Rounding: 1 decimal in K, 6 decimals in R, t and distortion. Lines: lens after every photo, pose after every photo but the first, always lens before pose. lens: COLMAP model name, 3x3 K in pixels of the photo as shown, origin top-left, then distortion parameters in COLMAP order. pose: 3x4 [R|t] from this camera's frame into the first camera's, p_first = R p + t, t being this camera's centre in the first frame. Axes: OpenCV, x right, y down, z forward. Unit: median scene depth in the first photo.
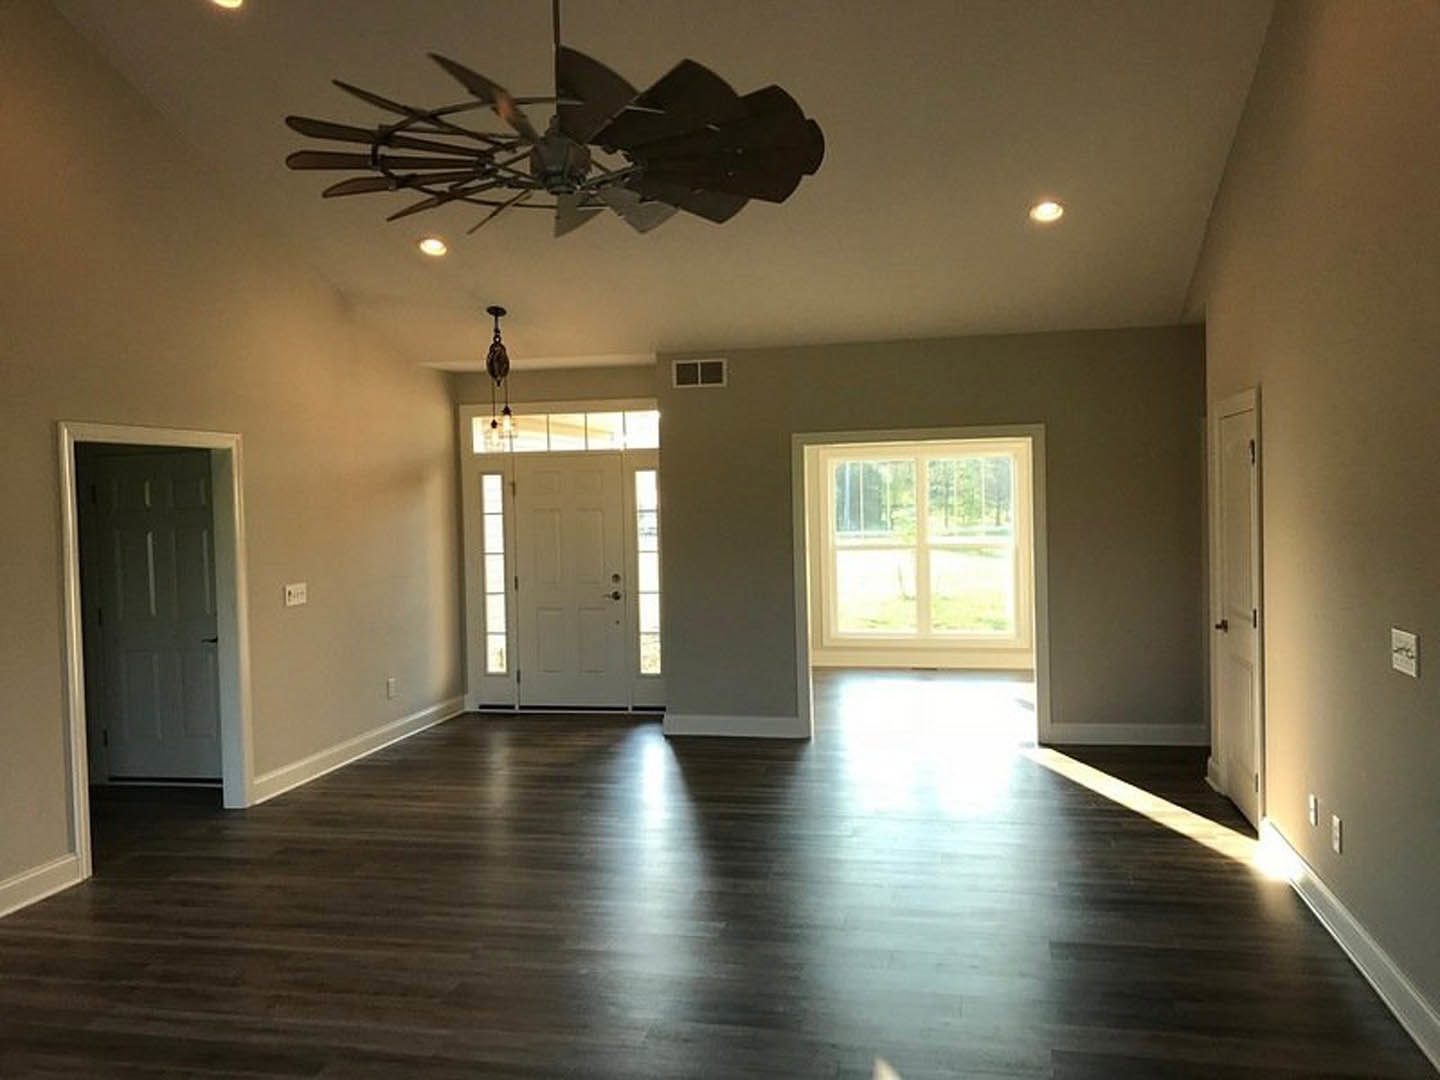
lens RADIAL K [[1217.0, 0, 715.8], [0, 1217.0, 543.5], [0, 0, 1]] dist [0.083745, -0.135242]
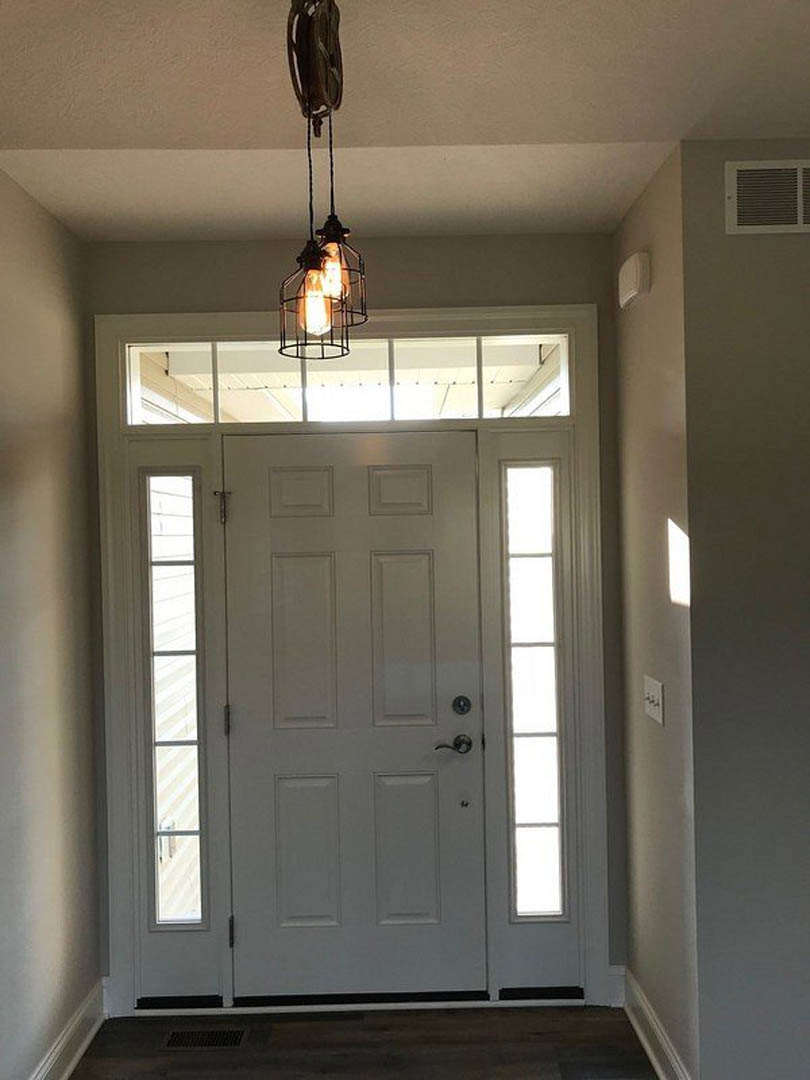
lens RADIAL K [[869.7, 0, 405.0], [0, 869.7, 540.0], [0, 0, 1]] dist [-0.006640, -0.001996]
pose [[0.975408, 0.002256, 0.220397, -0.174051], [0.005735, 0.999349, -0.035612, -0.021277], [-0.220334, 0.036000, 0.974760, 0.691991]]
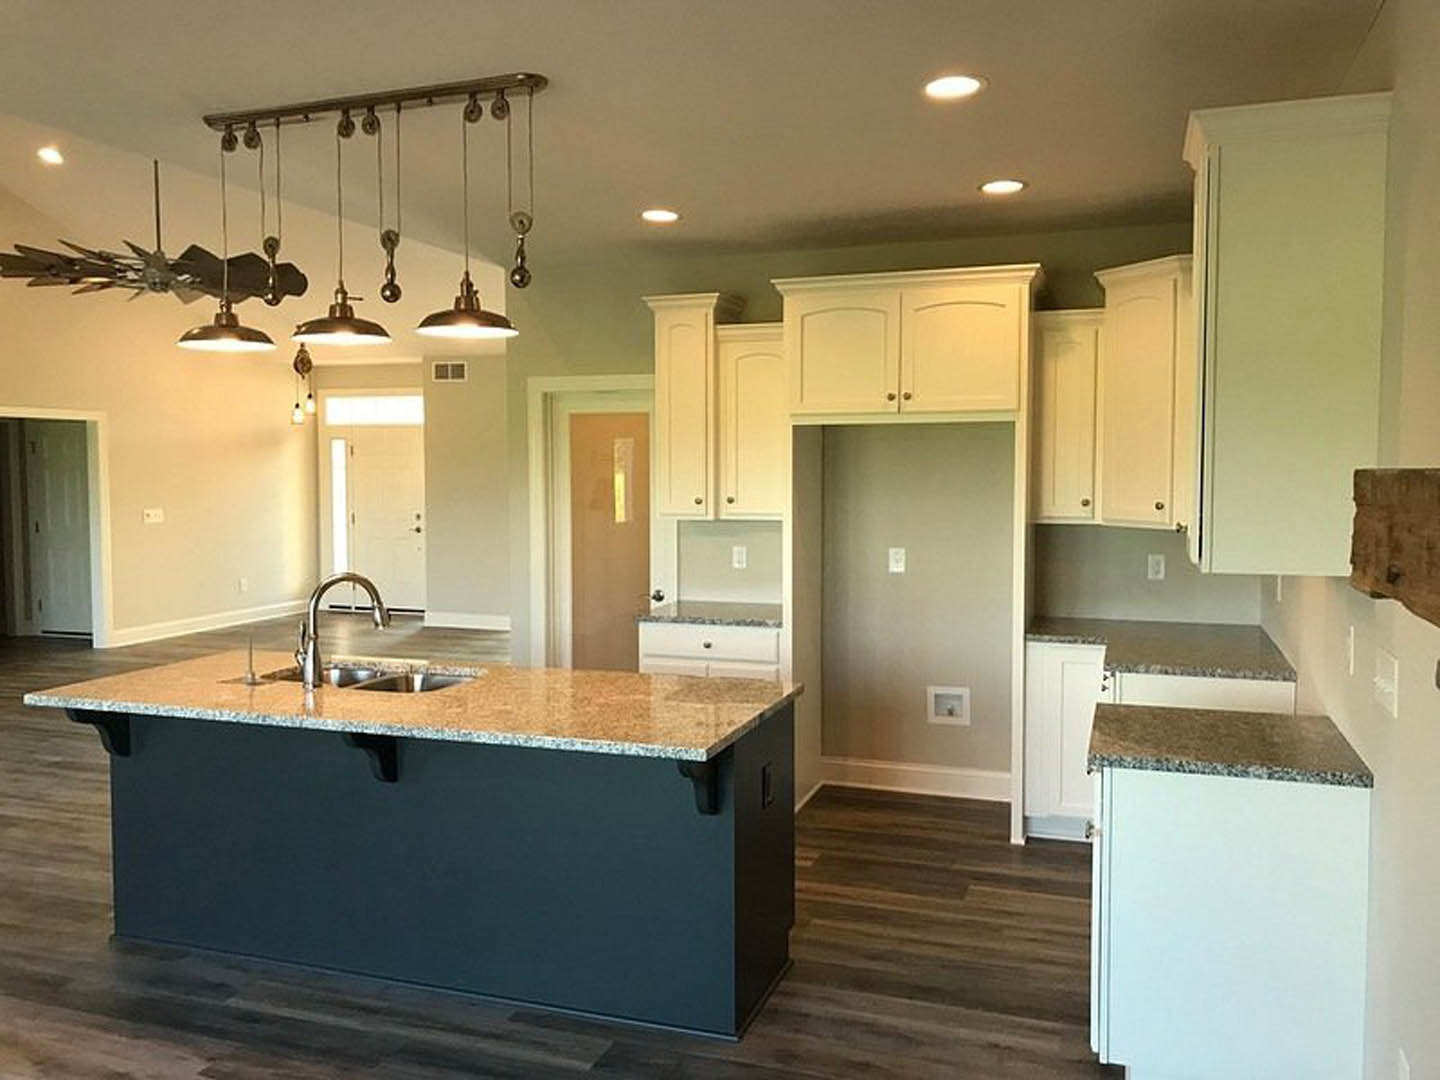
lens RADIAL K [[1184.1, 0, 720.0], [0, 1184.1, 540.0], [0, 0, 1]] dist [0.037780, -0.052283]
pose [[0.992079, 0.033397, -0.121096, 0.424335], [-0.030233, 0.999154, 0.027875, 0.006658], [0.121924, -0.023993, 0.992249, -0.298459]]
